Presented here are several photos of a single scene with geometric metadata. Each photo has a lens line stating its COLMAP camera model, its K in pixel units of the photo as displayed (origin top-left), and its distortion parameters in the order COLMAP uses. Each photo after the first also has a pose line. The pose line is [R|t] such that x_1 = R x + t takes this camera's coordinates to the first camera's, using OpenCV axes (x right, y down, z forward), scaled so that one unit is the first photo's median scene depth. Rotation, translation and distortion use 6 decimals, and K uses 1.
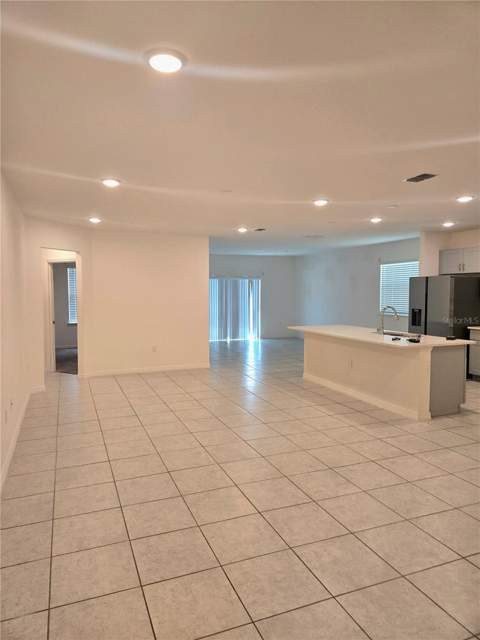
lens RADIAL K [[424.2, 0, 236.3], [0, 424.2, 320.4], [0, 0, 1]] dist [0.035482, -0.005165]
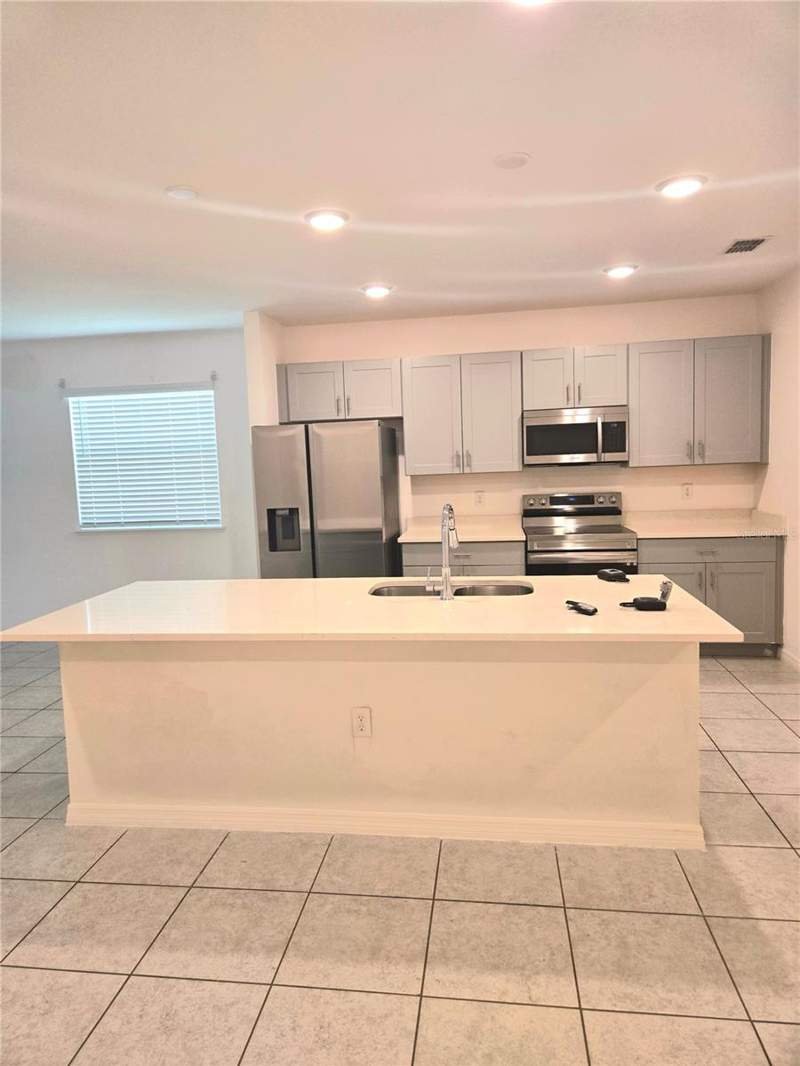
lens RADIAL K [[706.6, 0, 391.4], [0, 706.6, 529.2], [0, 0, 1]] dist [0.035482, -0.005165]
pose [[0.495985, -0.108282, 0.861553, -0.087212], [0.099290, 0.992759, 0.067612, -0.042235], [-0.862636, 0.052009, 0.503145, 0.602089]]
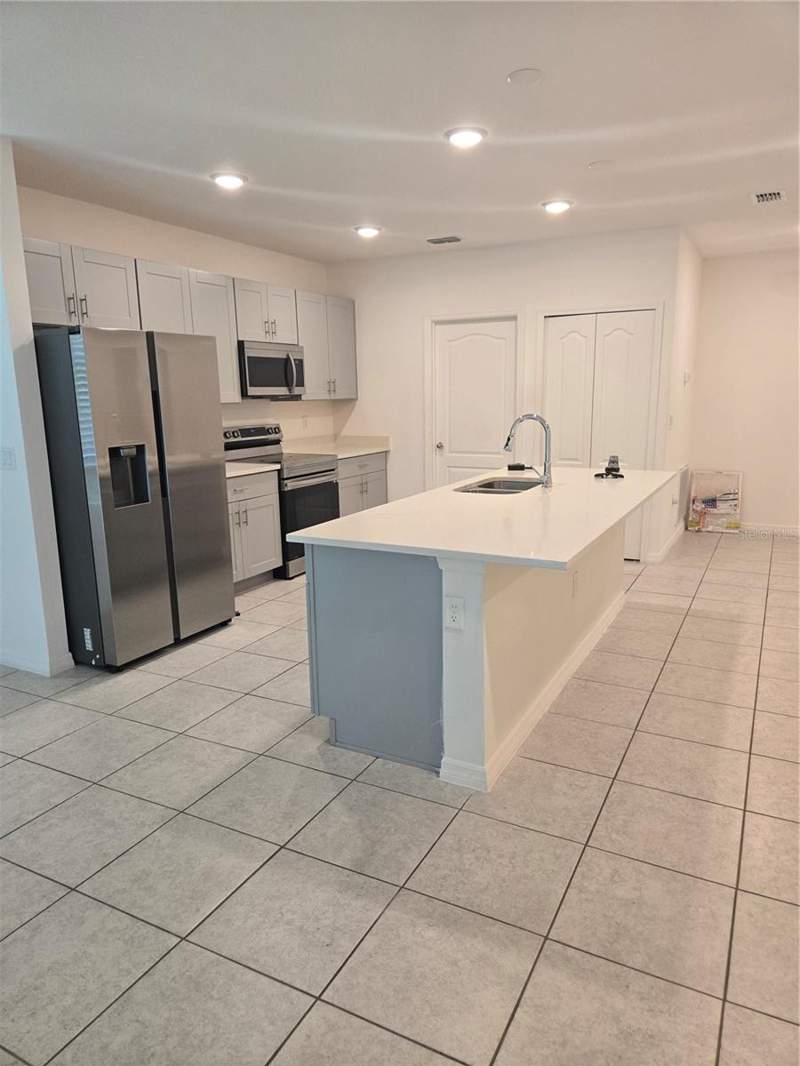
lens RADIAL K [[706.6, 0, 396.9], [0, 706.6, 530.5], [0, 0, 1]] dist [0.035482, -0.005165]
pose [[-0.641717, -0.141477, 0.753780, -0.060812], [0.068934, 0.968220, 0.240412, -0.075251], [-0.763837, 0.206238, -0.611571, 1.186976]]
